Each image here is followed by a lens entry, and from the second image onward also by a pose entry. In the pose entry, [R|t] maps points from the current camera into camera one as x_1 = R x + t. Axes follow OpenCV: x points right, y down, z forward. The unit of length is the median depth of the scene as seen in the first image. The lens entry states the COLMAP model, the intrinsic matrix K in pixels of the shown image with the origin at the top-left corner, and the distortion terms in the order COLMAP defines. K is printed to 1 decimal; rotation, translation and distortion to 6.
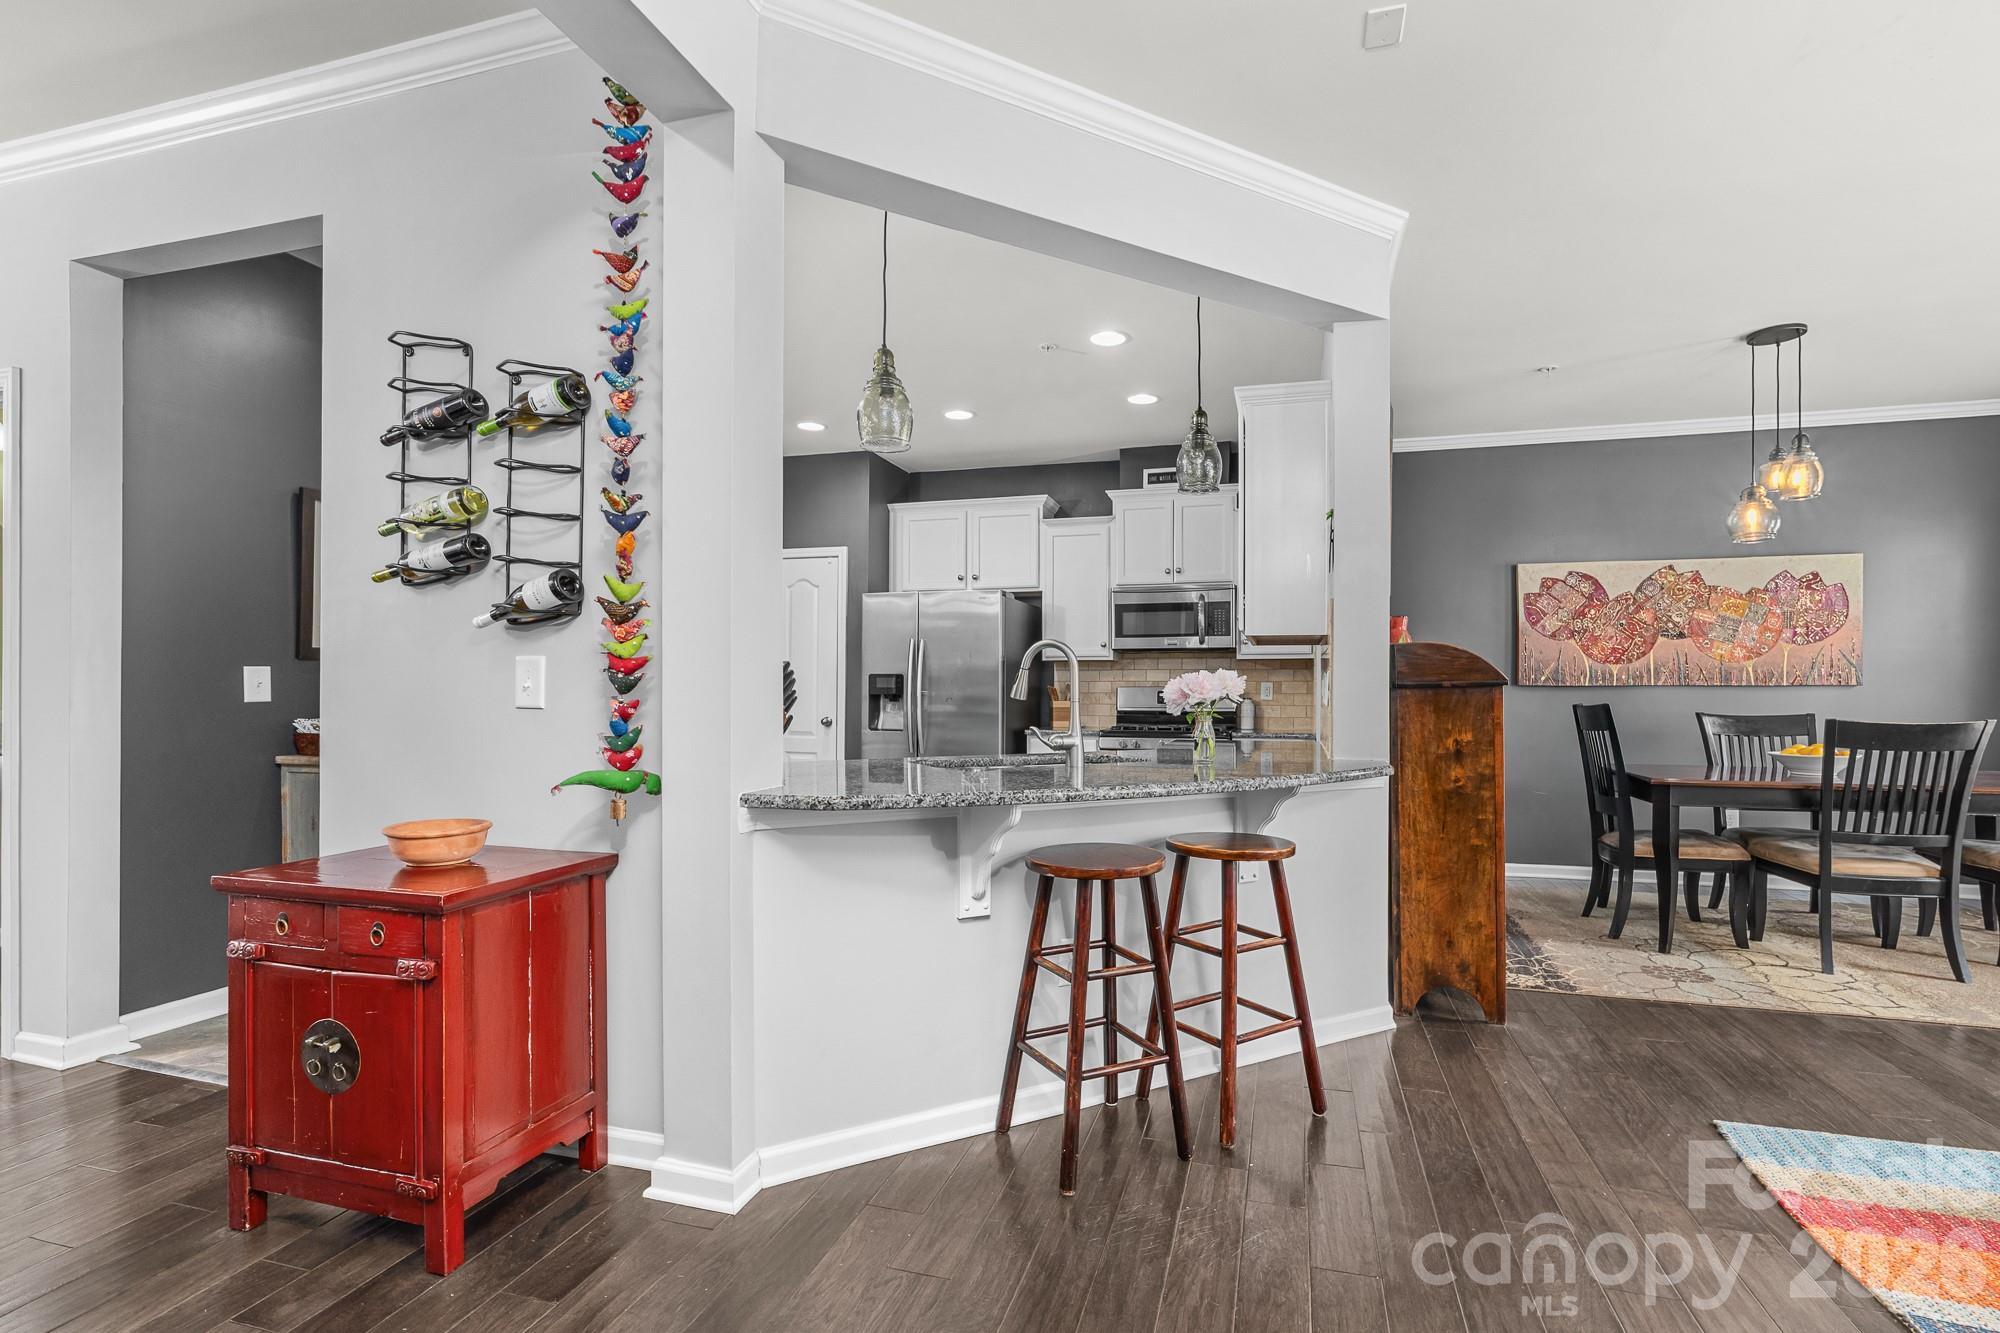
lens RADIAL K [[863.9, 0, 1030.4], [0, 863.9, 693.8], [0, 0, 1]] dist [0.001616, 0.001120]
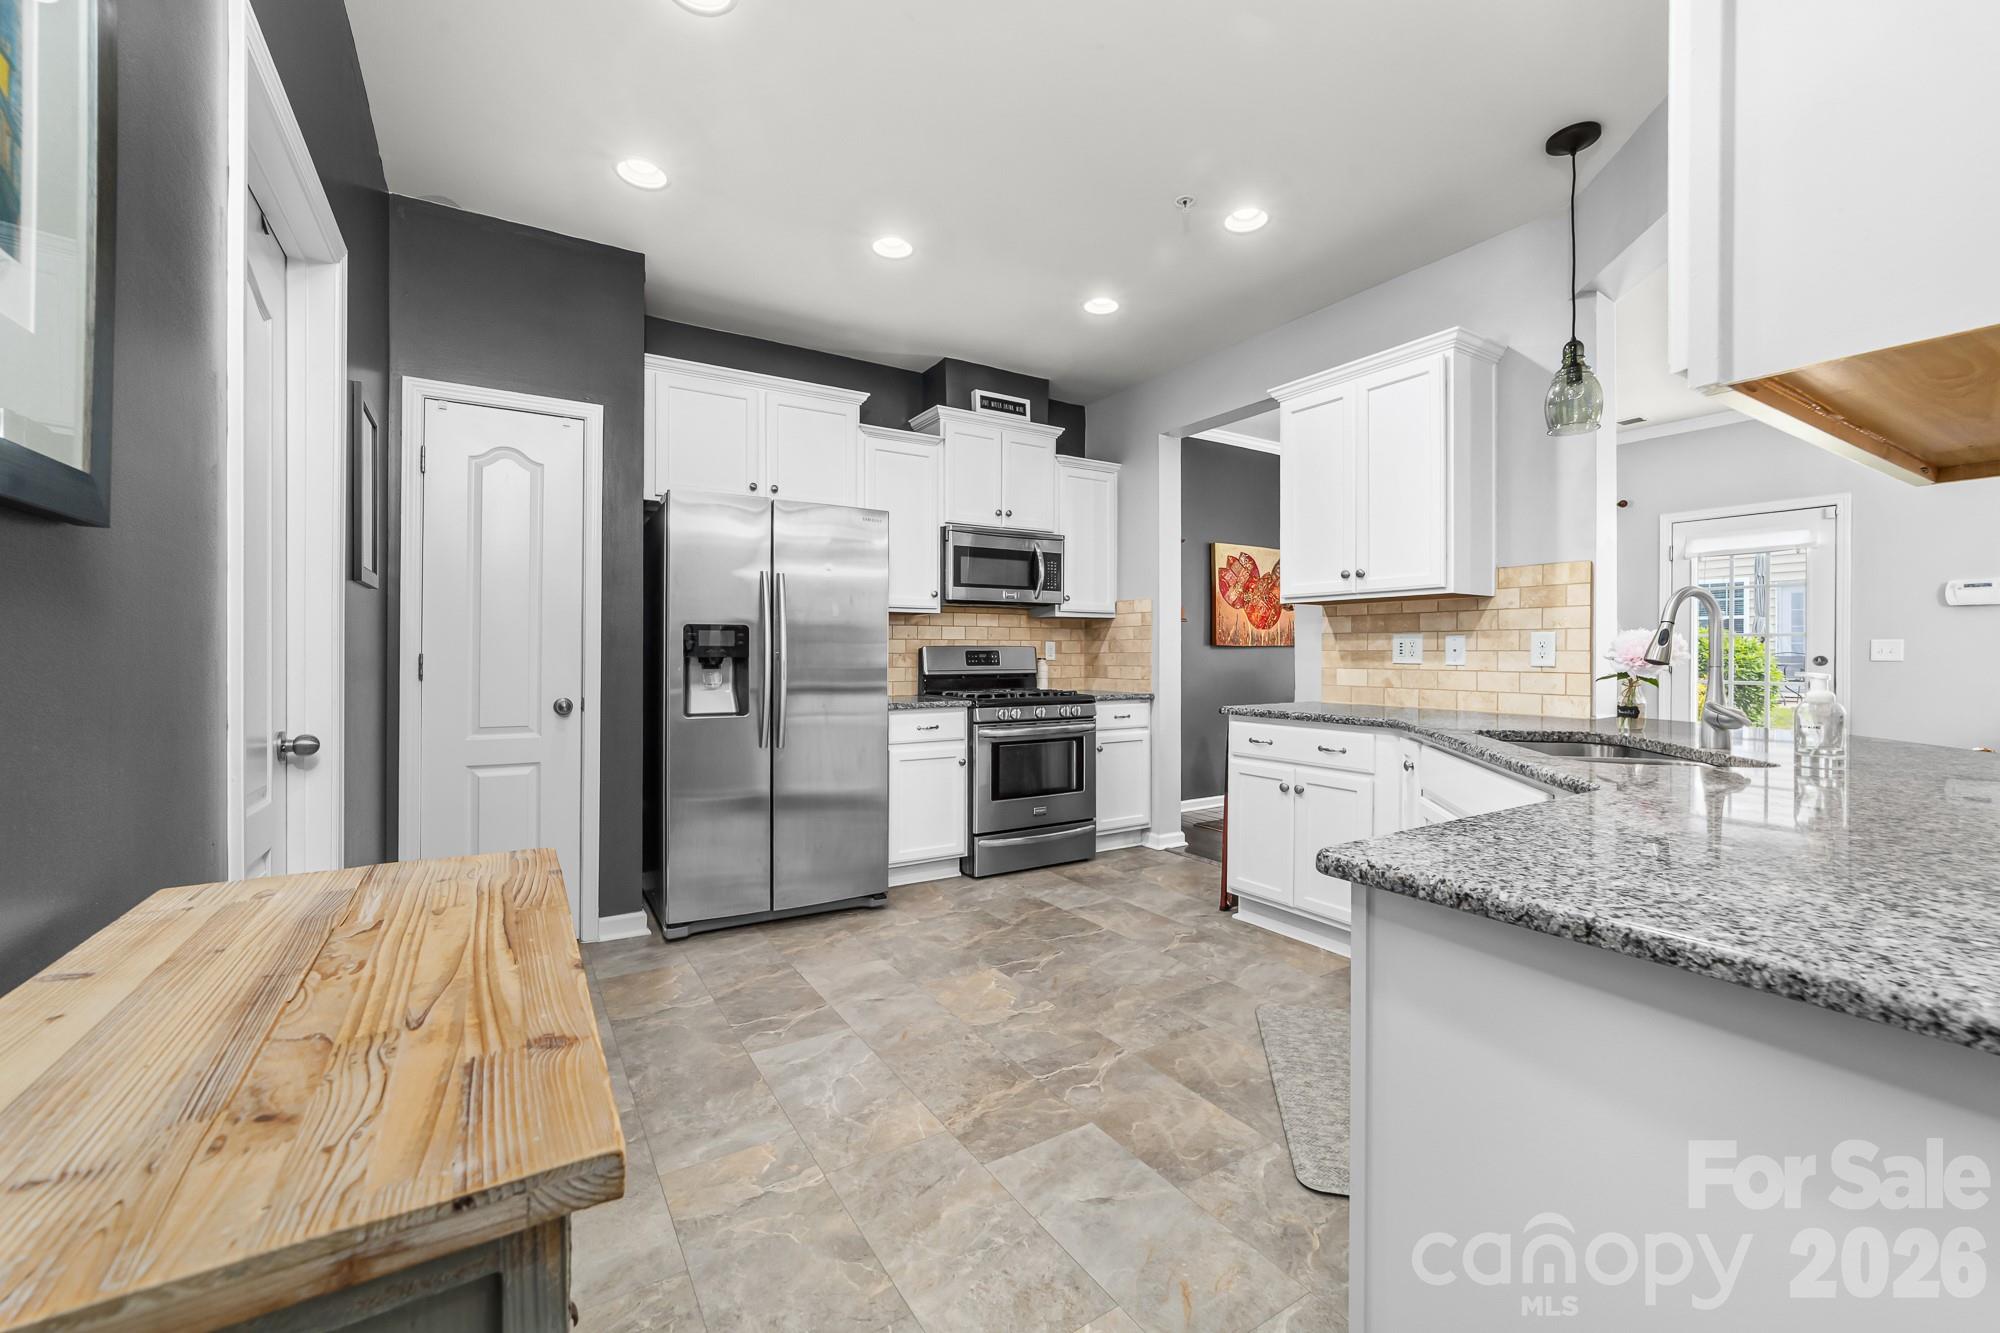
lens RADIAL K [[808.0, 0, 954.8], [0, 808.0, 654.3], [0, 0, 1]] dist [-0.011015, 0.000766]
pose [[0.699462, -0.005872, 0.714645, -0.498299], [0.002518, 0.999980, 0.005752, -0.004910], [-0.714665, -0.002224, 0.699463, 0.509662]]
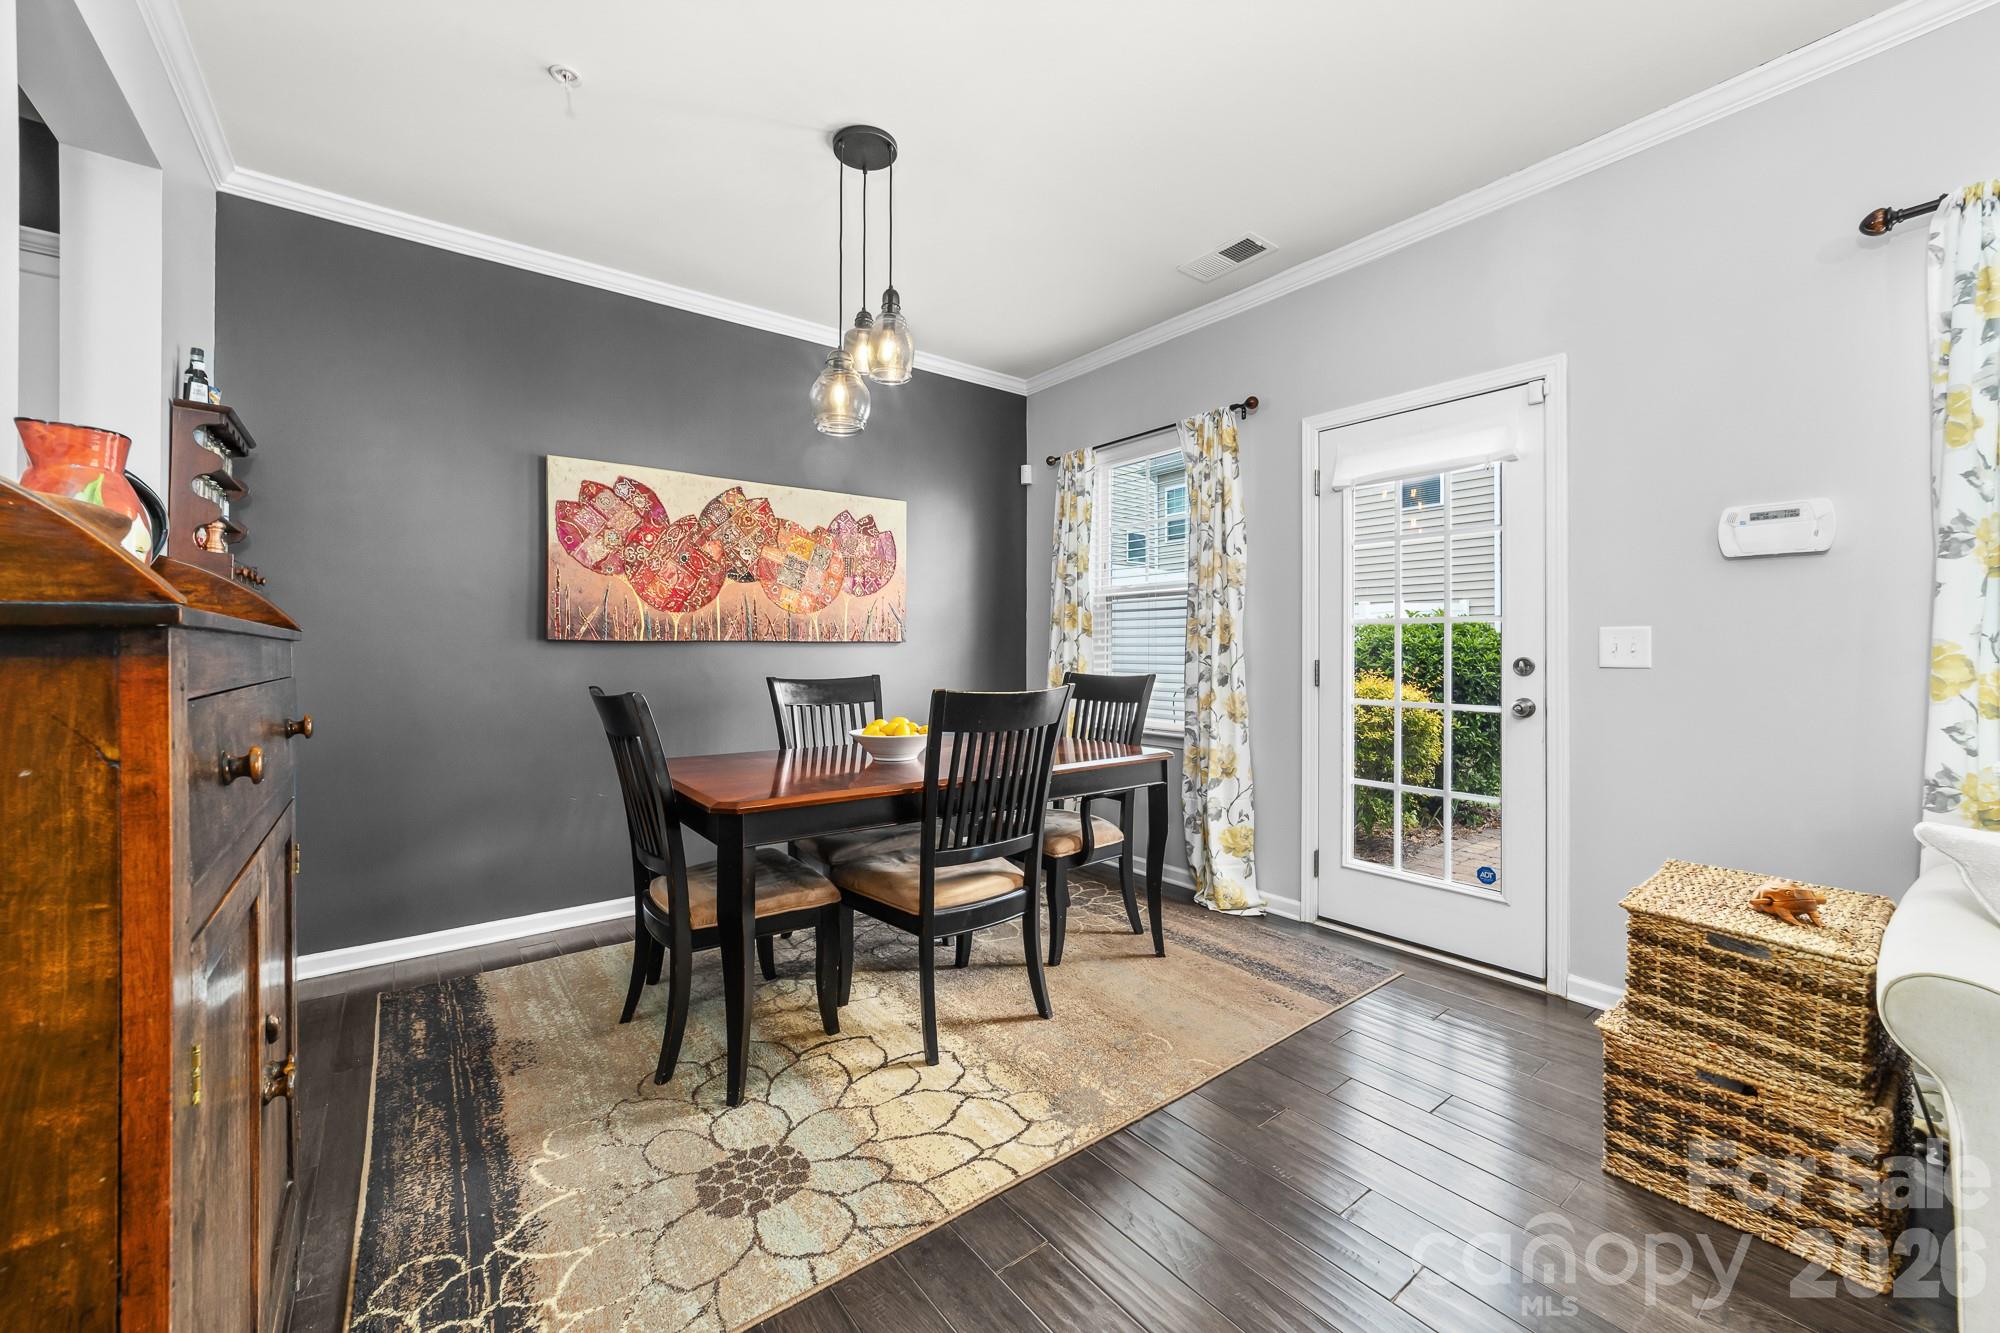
lens RADIAL K [[842.0, 0, 947.9], [0, 842.0, 642.9], [0, 0, 1]] dist [-0.016883, 0.000493]
pose [[0.633225, 0.004517, 0.773954, 0.278020], [0.002254, 0.999968, -0.007680, -0.001645], [-0.773964, 0.006608, 0.633195, 0.381041]]
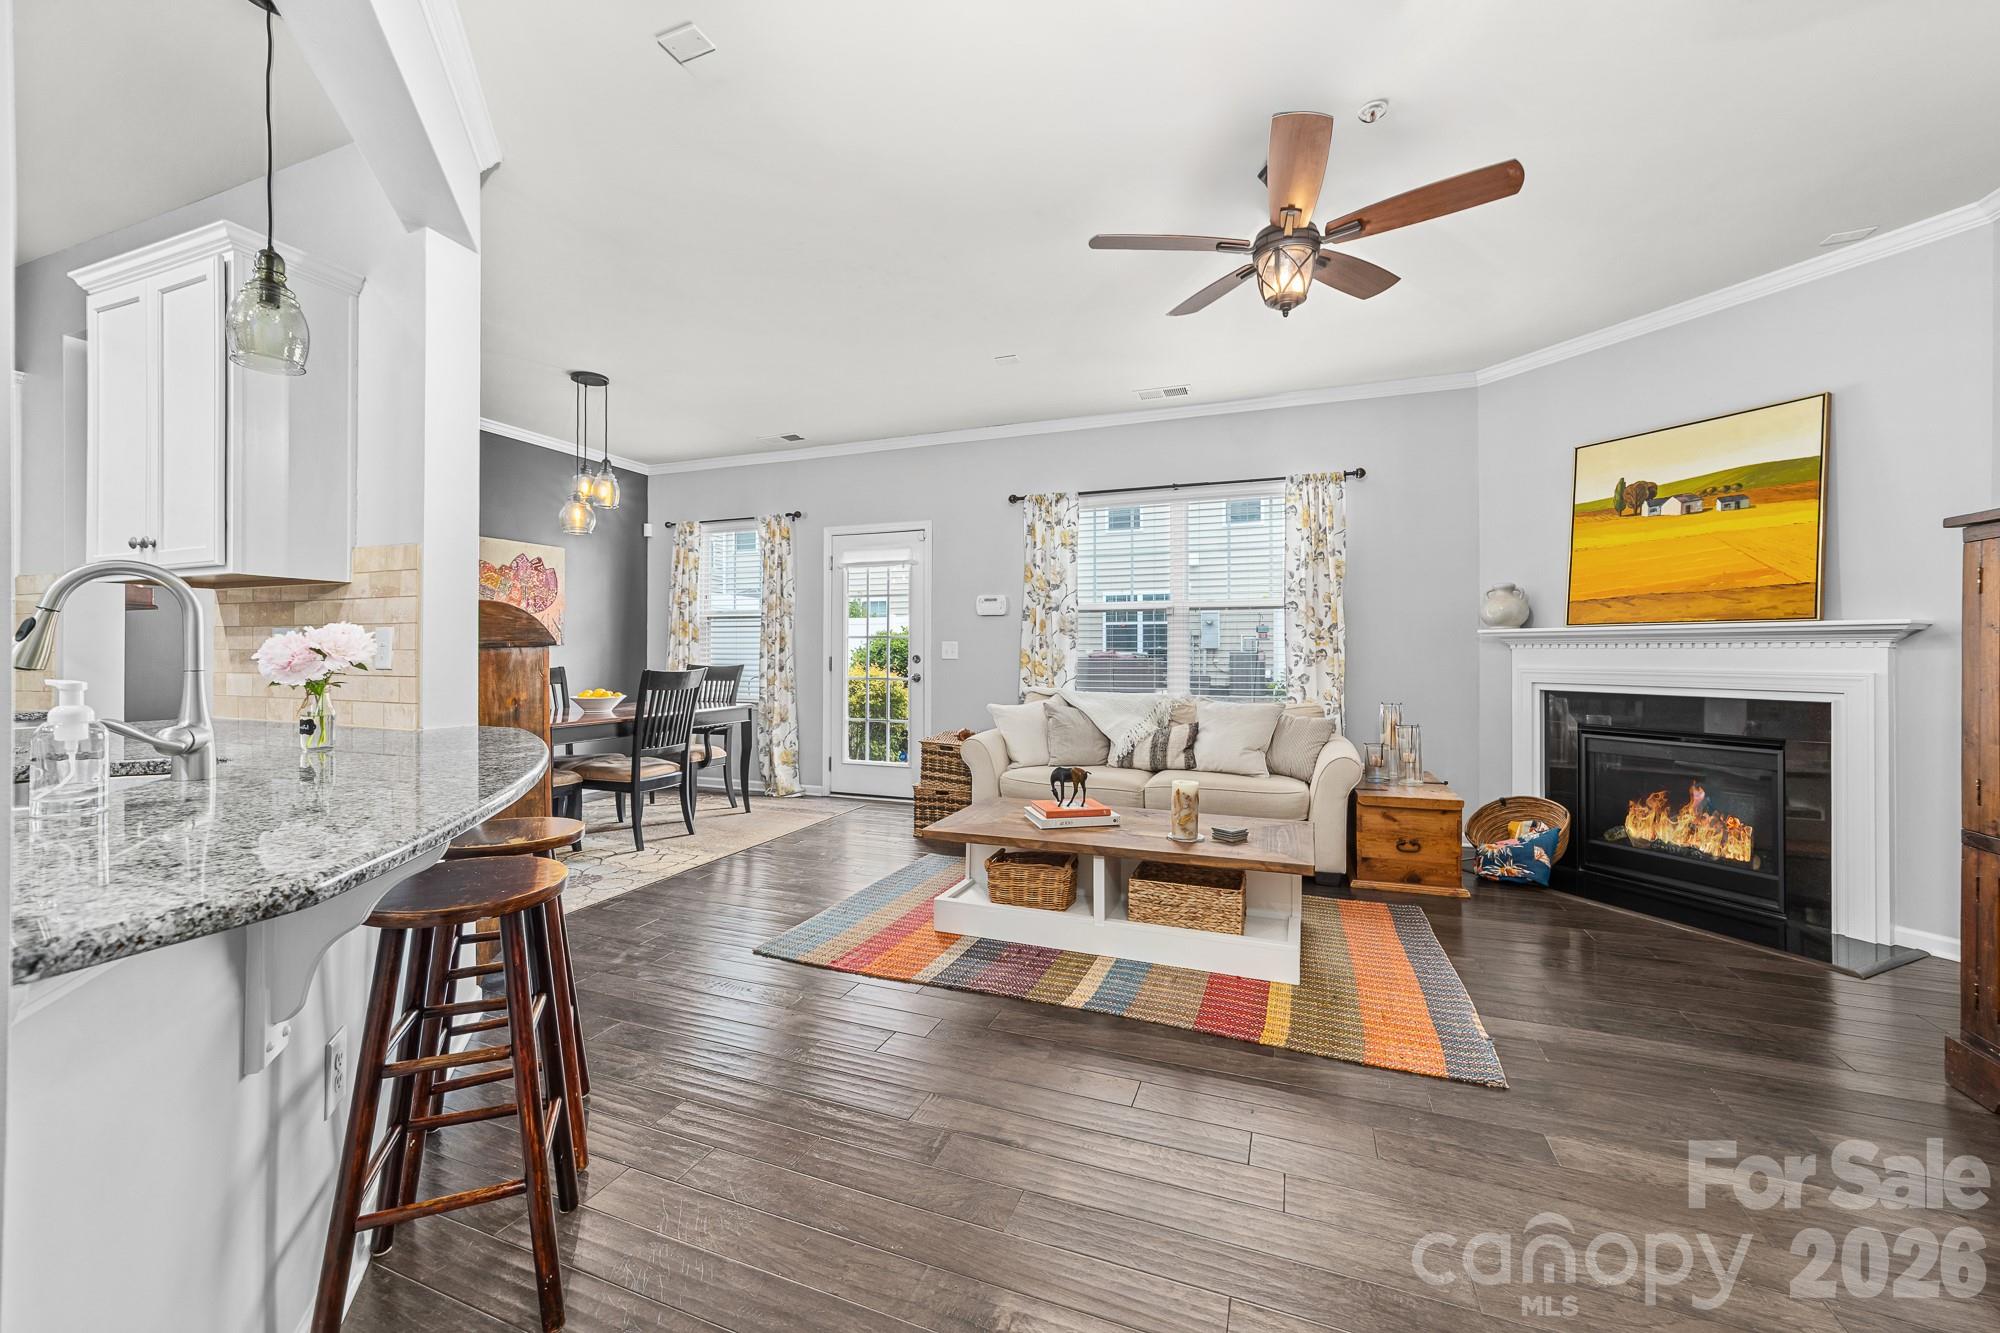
lens RADIAL K [[808.0, 0, 1001.3], [0, 808.0, 649.0], [0, 0, 1]] dist [-0.011015, 0.000766]
pose [[0.107162, 0.000708, 0.994241, -0.213695], [0.000871, 0.999999, -0.000806, -0.002718], [-0.994241, 0.000952, 0.107162, 0.184728]]
